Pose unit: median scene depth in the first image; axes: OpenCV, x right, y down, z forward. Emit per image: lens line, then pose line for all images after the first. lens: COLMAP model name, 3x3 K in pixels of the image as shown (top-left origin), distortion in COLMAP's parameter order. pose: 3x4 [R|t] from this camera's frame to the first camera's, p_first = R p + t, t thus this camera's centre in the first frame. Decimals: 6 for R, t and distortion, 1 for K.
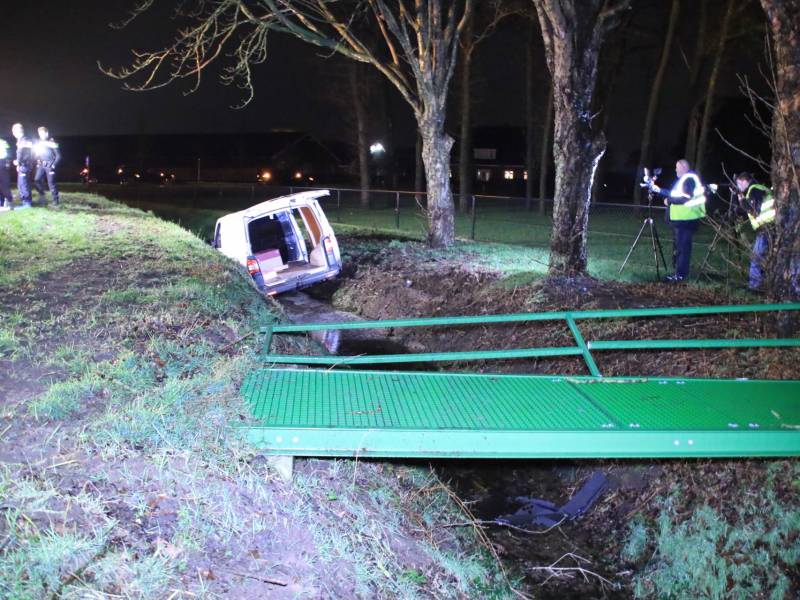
lens RADIAL K [[747.5, 0, 400.0], [0, 747.5, 300.0], [0, 0, 1]] dist [-0.172547, 0.147864]
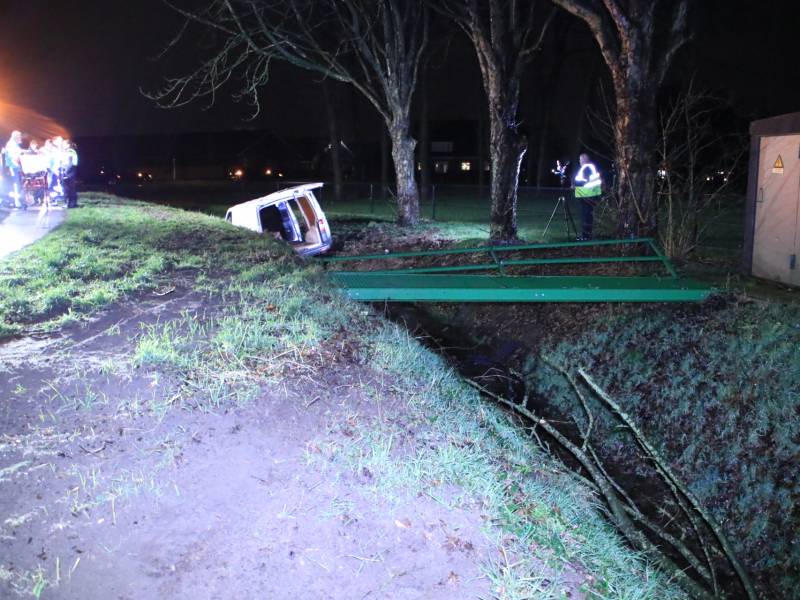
lens RADIAL K [[747.5, 0, 400.0], [0, 747.5, 300.0], [0, 0, 1]] dist [-0.172547, 0.147864]
pose [[0.998203, -0.032045, 0.050640, -0.031314], [0.031601, 0.999455, 0.009540, 0.046262], [-0.050918, -0.007923, 0.998671, -0.291545]]
